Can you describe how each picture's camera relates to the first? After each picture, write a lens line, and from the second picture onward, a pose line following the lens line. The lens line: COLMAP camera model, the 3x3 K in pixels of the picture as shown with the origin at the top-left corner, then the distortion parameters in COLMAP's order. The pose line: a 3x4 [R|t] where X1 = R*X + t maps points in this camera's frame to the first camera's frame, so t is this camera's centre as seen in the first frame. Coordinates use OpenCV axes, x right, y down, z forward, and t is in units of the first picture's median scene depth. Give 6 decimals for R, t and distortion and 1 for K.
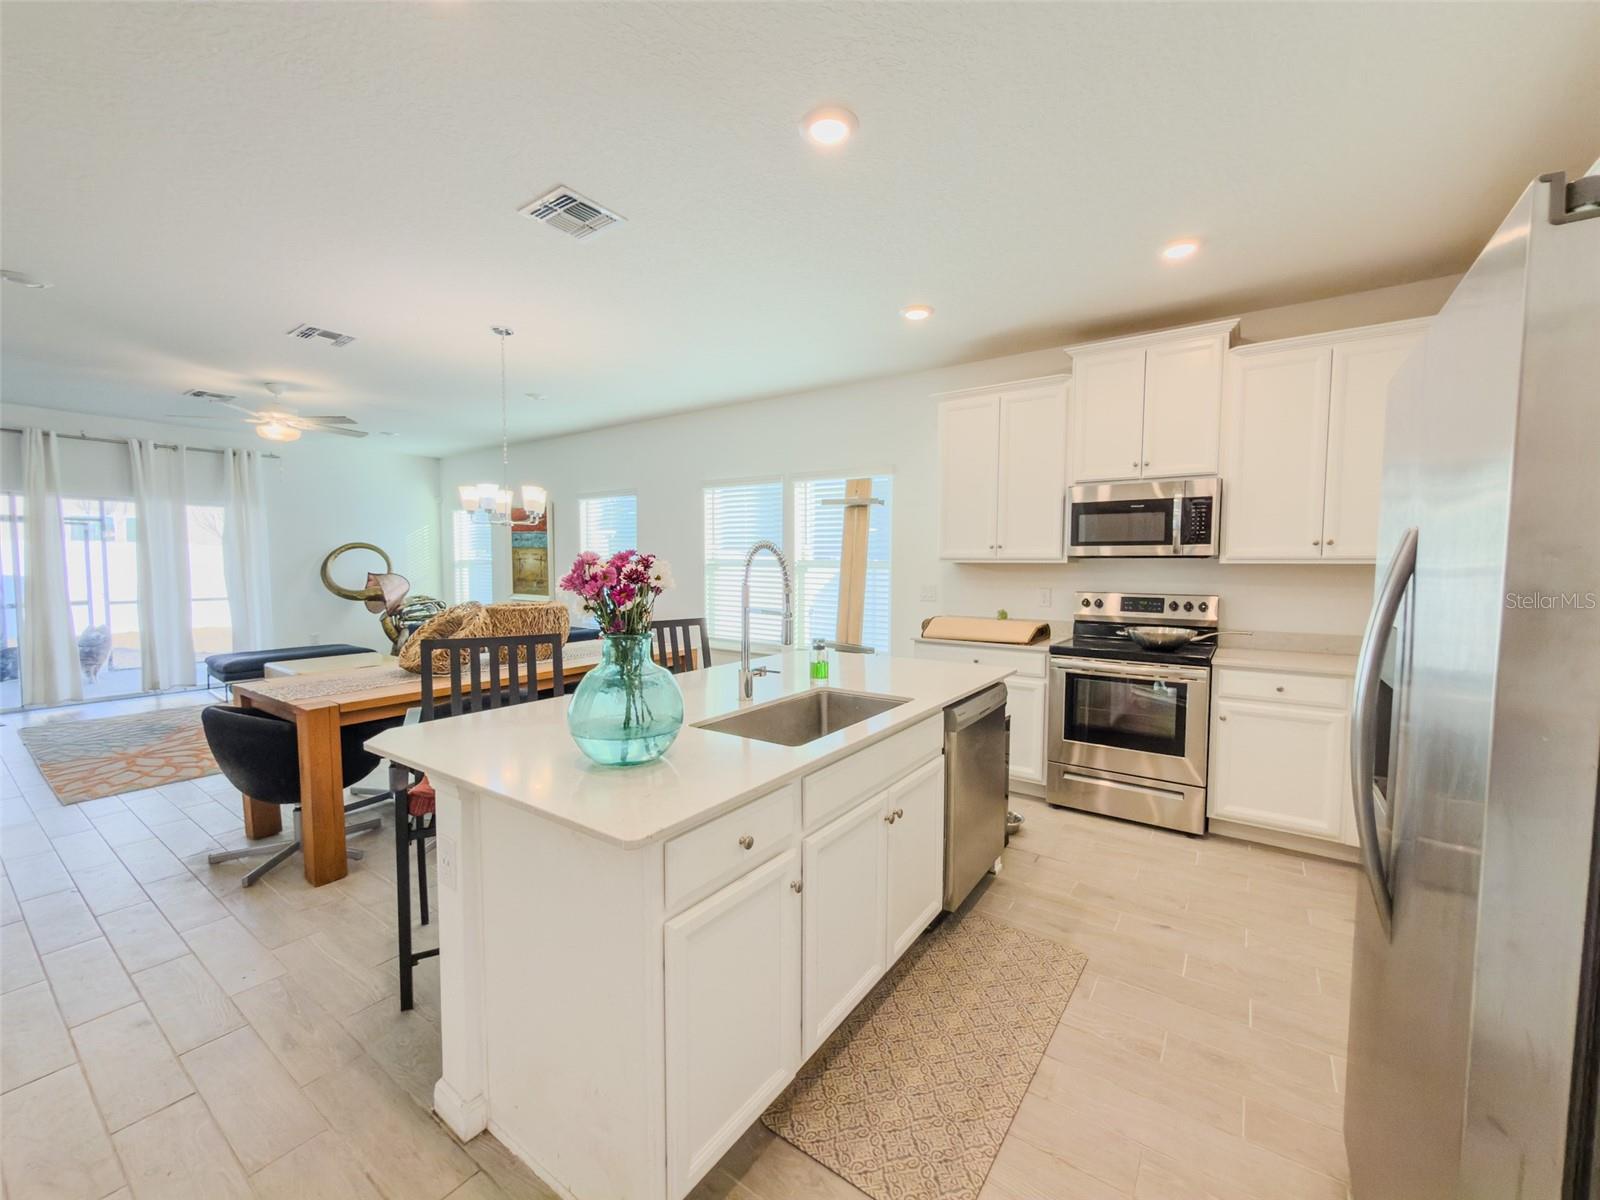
lens RADIAL K [[646.0, 0, 803.6], [0, 646.0, 597.5], [0, 0, 1]] dist [-0.002606, 0.000323]
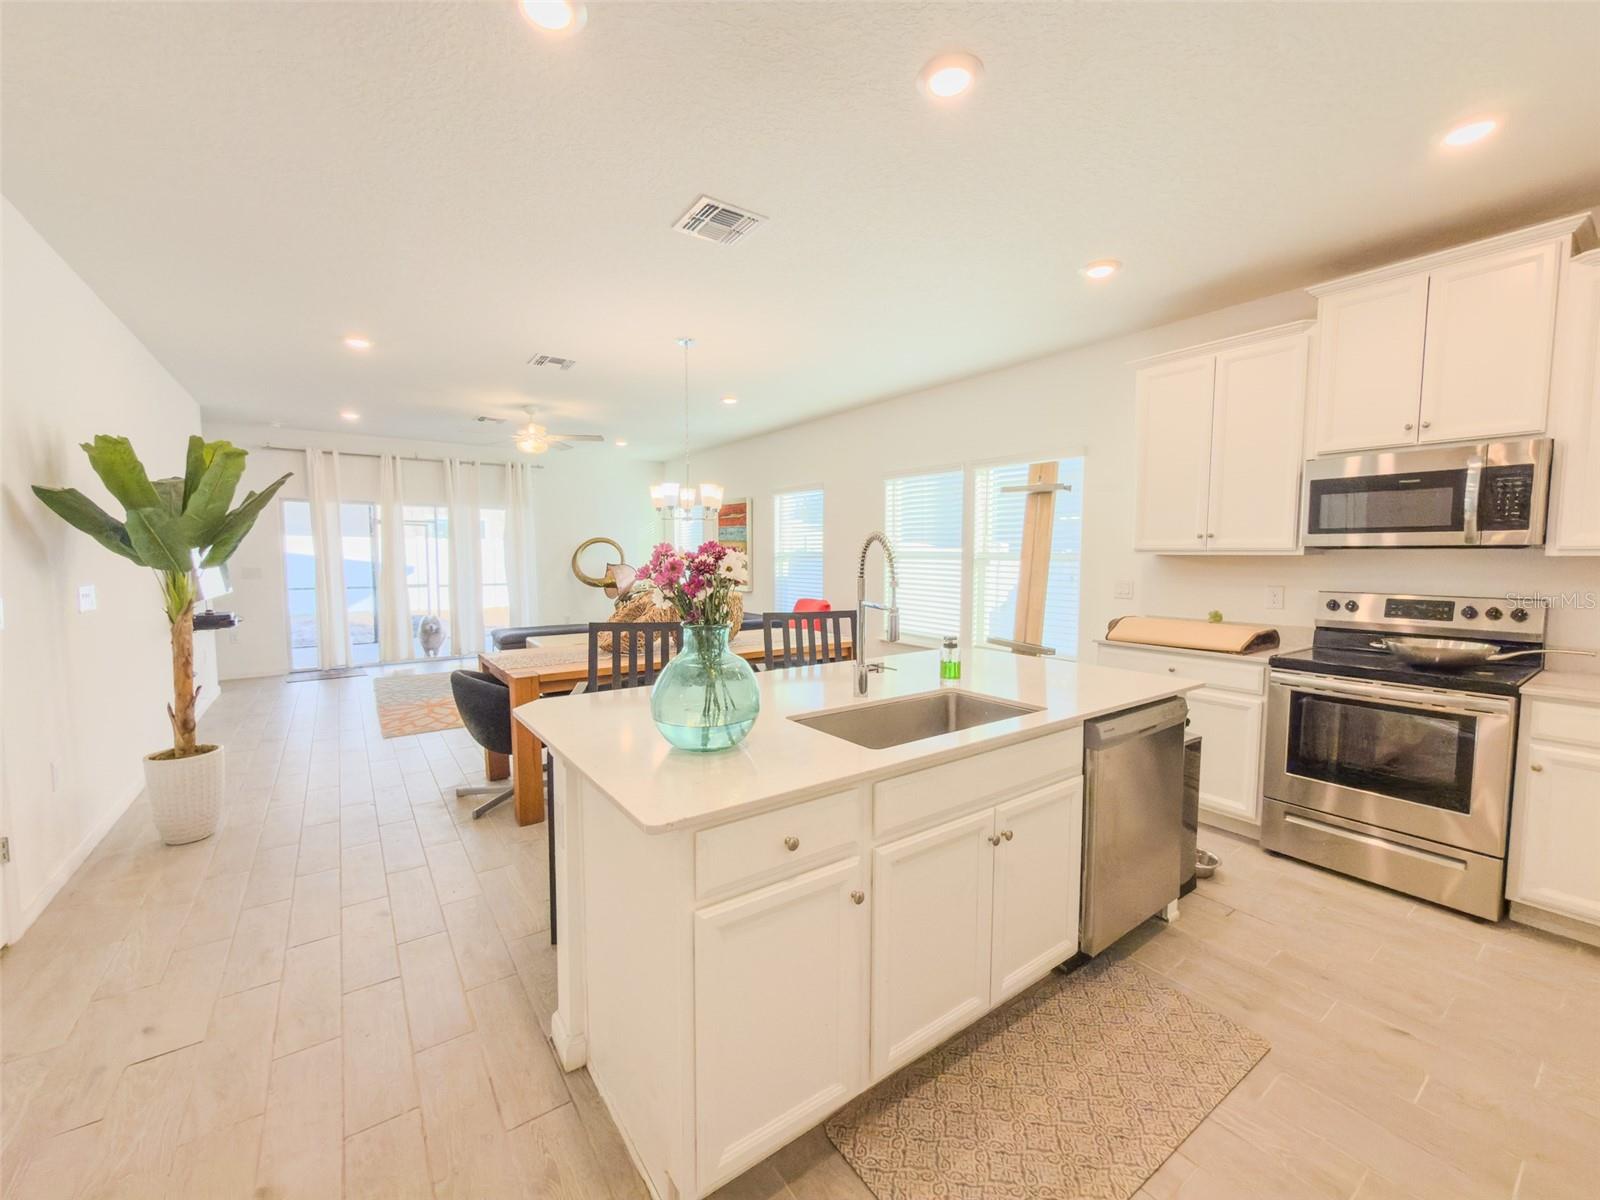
lens RADIAL K [[644.9, 0, 801.5], [0, 644.9, 597.9], [0, 0, 1]] dist [-0.000397, -0.000220]
pose [[0.944213, 0.022102, -0.328592, 0.090892], [-0.018049, 0.999719, 0.015380, -0.001481], [0.328839, -0.008591, 0.944347, 0.036318]]
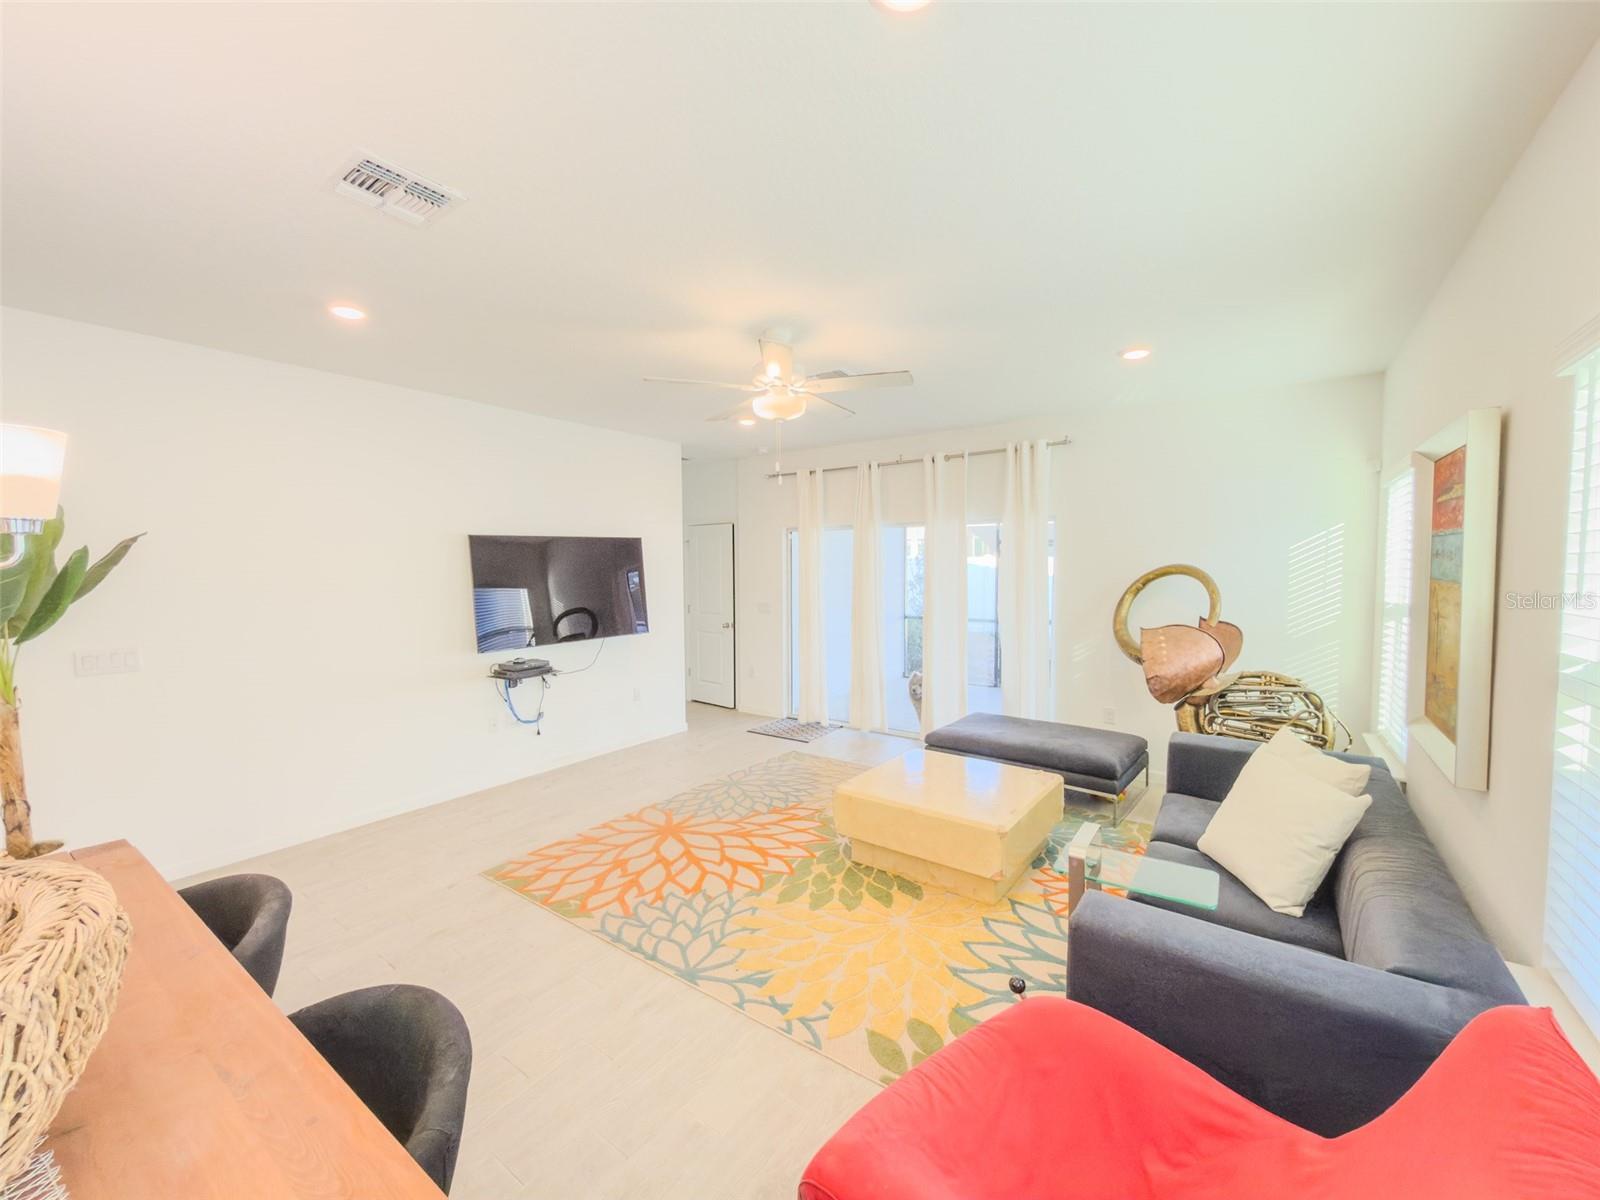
lens RADIAL K [[644.9, 0, 801.5], [0, 644.9, 597.9], [0, 0, 1]] dist [-0.000397, -0.000220]
pose [[-0.015730, 0.049124, -0.998669, -0.249756], [-0.048372, 0.997586, 0.049833, -0.151007], [0.998706, 0.049091, -0.013316, 1.517128]]
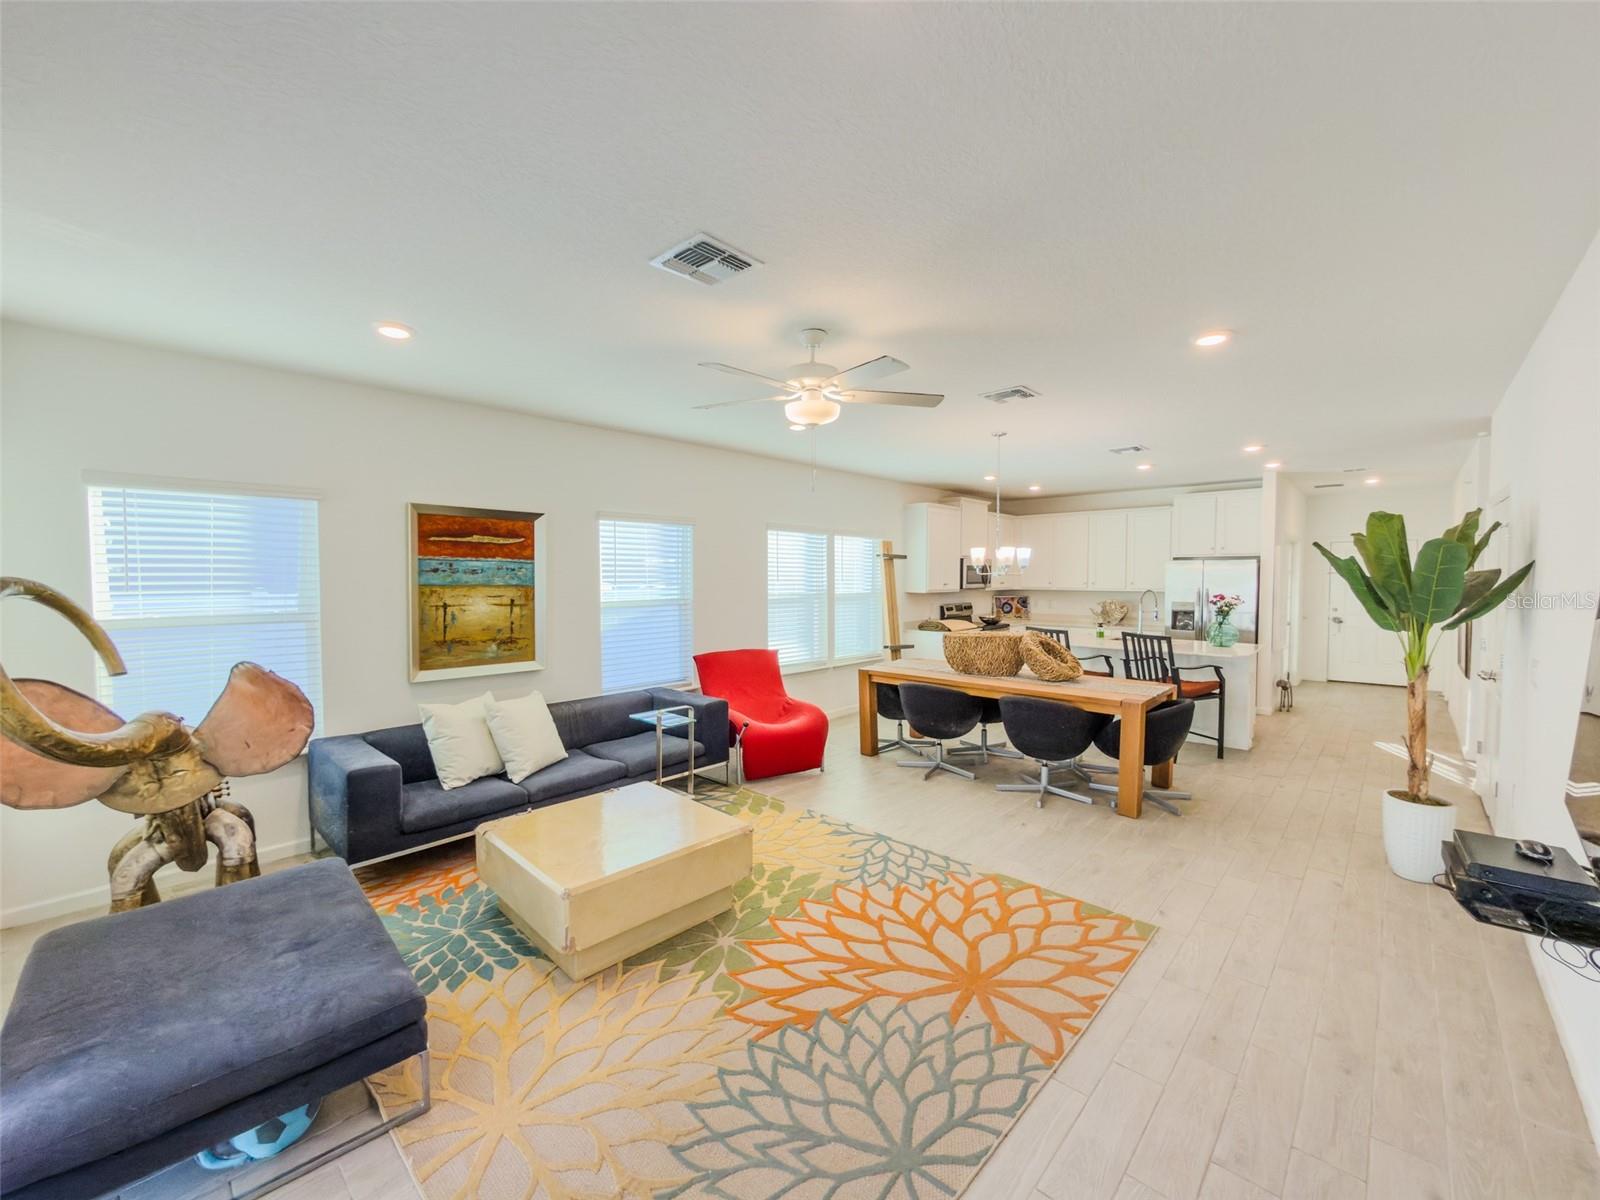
lens RADIAL K [[646.0, 0, 803.6], [0, 646.0, 597.5], [0, 0, 1]] dist [-0.002606, 0.000323]
pose [[0.137189, -0.039022, 0.989776, -2.078013], [0.056039, 0.997929, 0.031576, -0.147473], [-0.988958, 0.051134, 0.139092, 1.359148]]
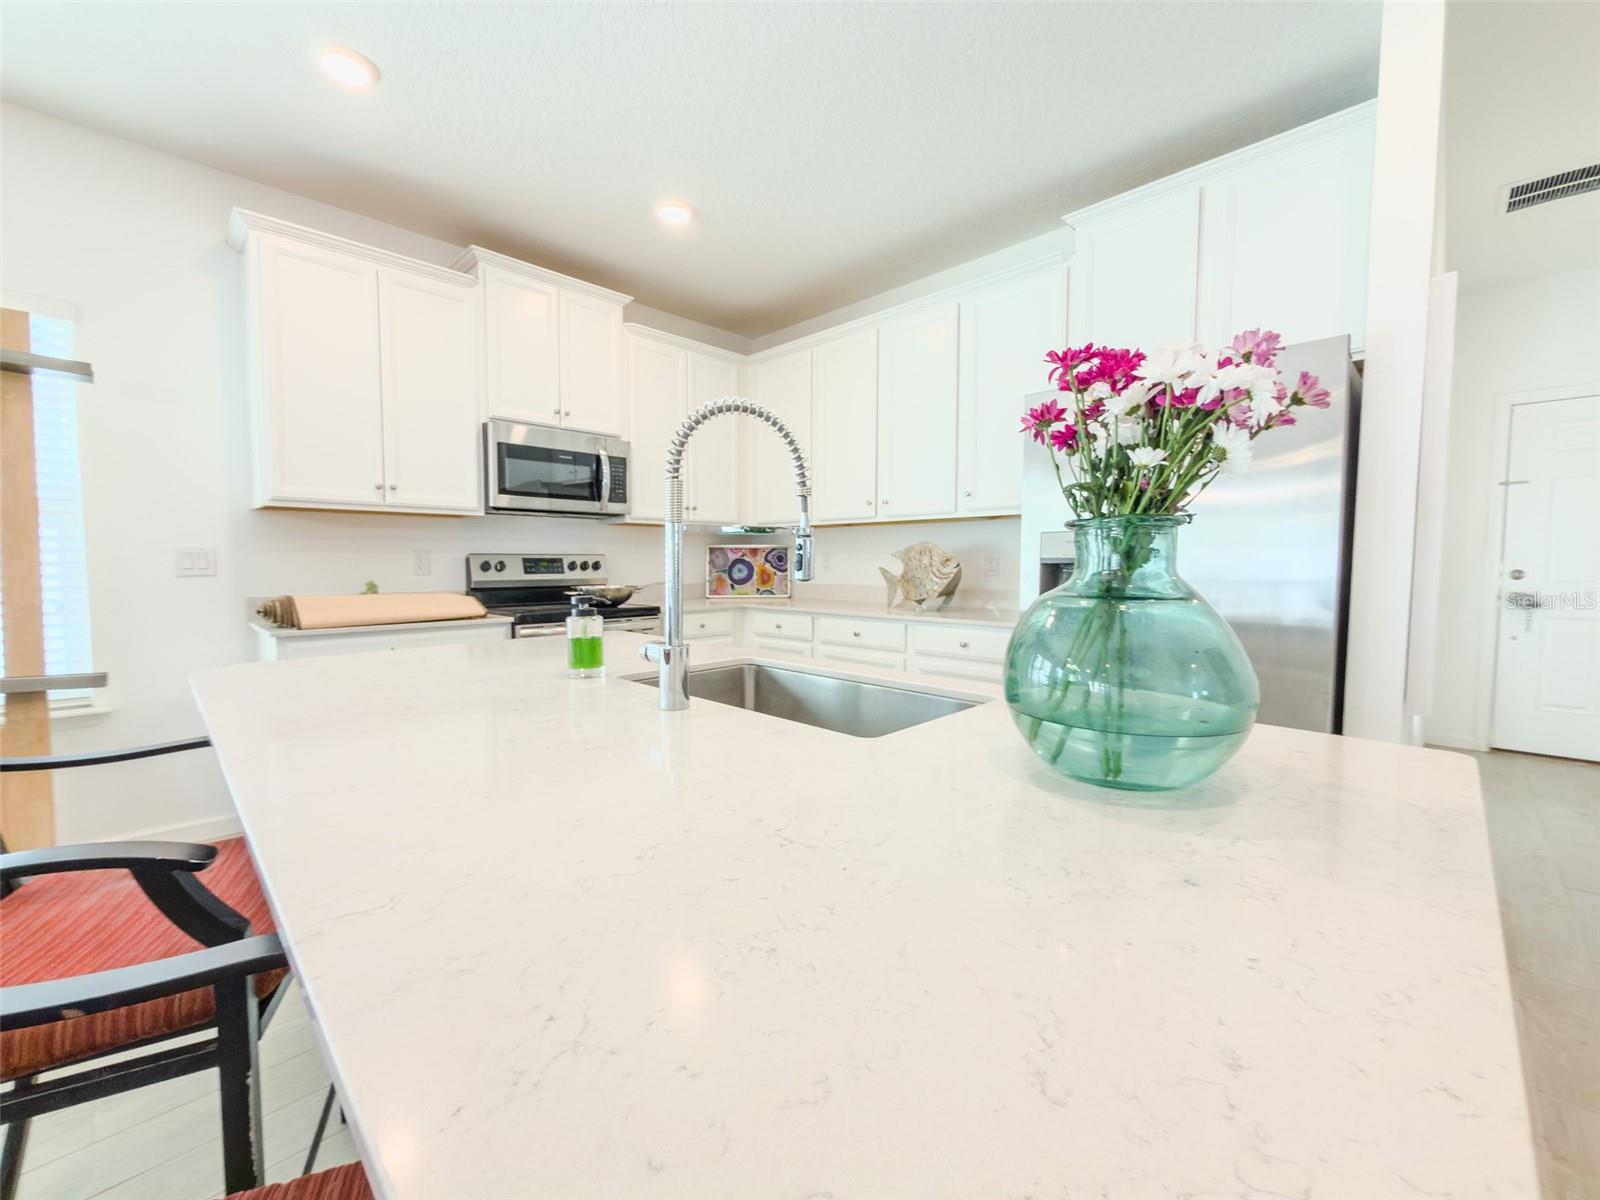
lens RADIAL K [[646.0, 0, 803.6], [0, 646.0, 597.5], [0, 0, 1]] dist [-0.002606, 0.000323]
pose [[0.170745, -0.059170, 0.983537, -0.362931], [0.054242, 0.997246, 0.050578, 0.032908], [-0.983821, 0.044713, 0.173484, 0.522622]]
